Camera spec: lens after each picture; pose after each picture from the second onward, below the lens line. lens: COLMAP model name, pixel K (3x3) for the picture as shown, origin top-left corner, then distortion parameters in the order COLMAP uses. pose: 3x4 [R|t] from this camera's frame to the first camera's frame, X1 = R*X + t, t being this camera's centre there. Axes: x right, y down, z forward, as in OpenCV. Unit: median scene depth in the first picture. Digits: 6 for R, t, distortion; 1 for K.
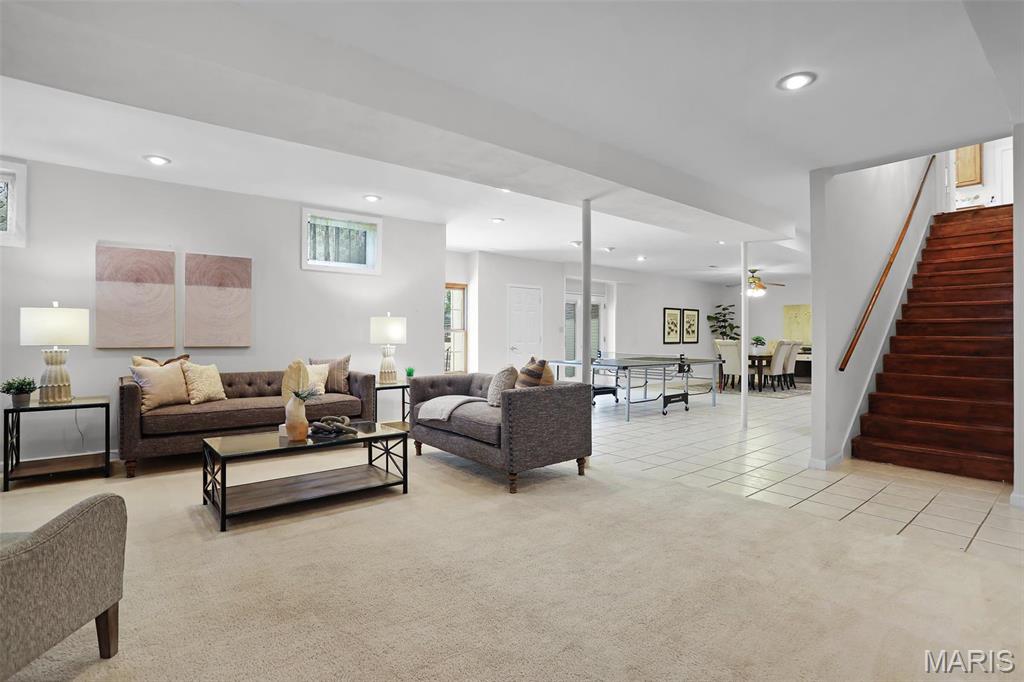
lens RADIAL K [[495.3, 0, 517.9], [0, 495.3, 335.9], [0, 0, 1]] dist [-0.034677, -0.000546]
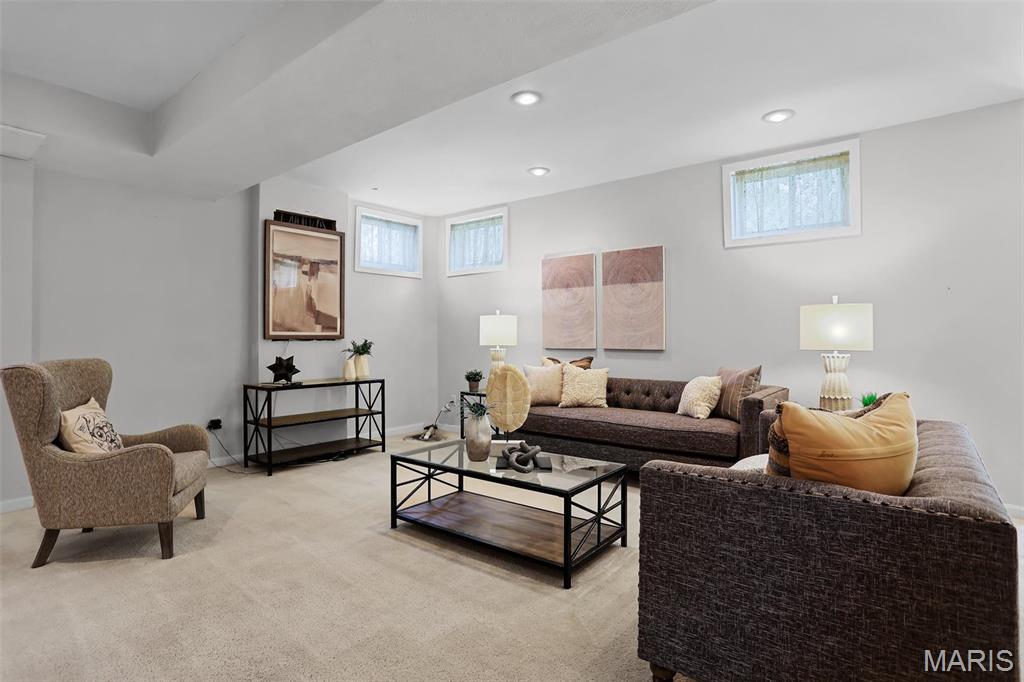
lens RADIAL K [[522.5, 0, 512.6], [0, 522.5, 337.1], [0, 0, 1]] dist [-0.047925, 0.000104]
pose [[0.197796, -0.005569, -0.980227, 0.180130], [0.001354, 0.999984, -0.005408, 0.002600], [0.980242, -0.000257, 0.197800, 0.363495]]
